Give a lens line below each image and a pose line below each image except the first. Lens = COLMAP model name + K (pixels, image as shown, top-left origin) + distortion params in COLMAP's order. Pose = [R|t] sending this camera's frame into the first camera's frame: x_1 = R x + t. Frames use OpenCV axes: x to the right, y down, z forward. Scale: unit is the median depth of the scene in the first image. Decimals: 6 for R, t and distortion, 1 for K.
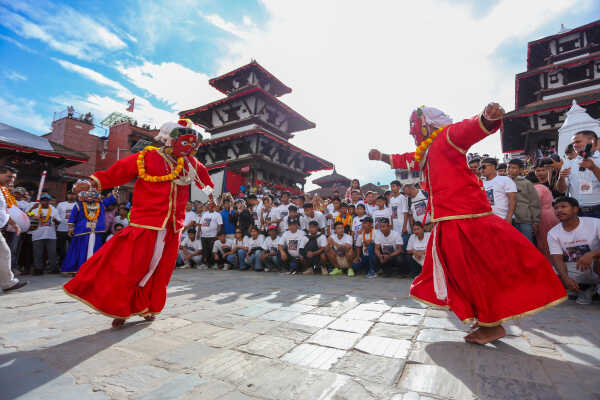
lens RADIAL K [[299.8, 0, 303.3], [0, 299.8, 192.5], [0, 0, 1]] dist [-0.069146, 0.028192]
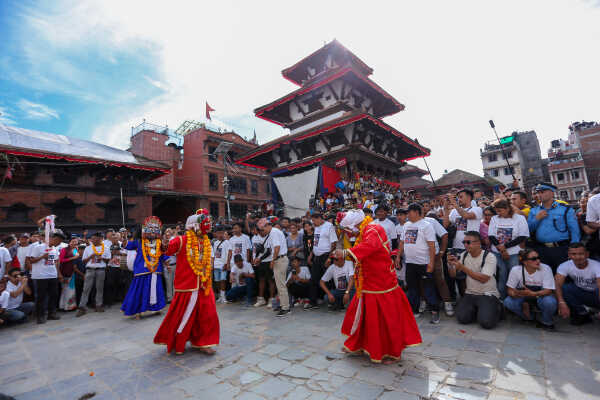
lens RADIAL K [[294.1, 0, 298.2], [0, 294.1, 191.2], [0, 0, 1]] dist [-0.076684, 0.031011]
pose [[0.980245, -0.086727, -0.177756, -0.150858], [0.086785, 0.996199, -0.007463, -0.001642], [0.177728, -0.008111, 0.984046, 0.133097]]
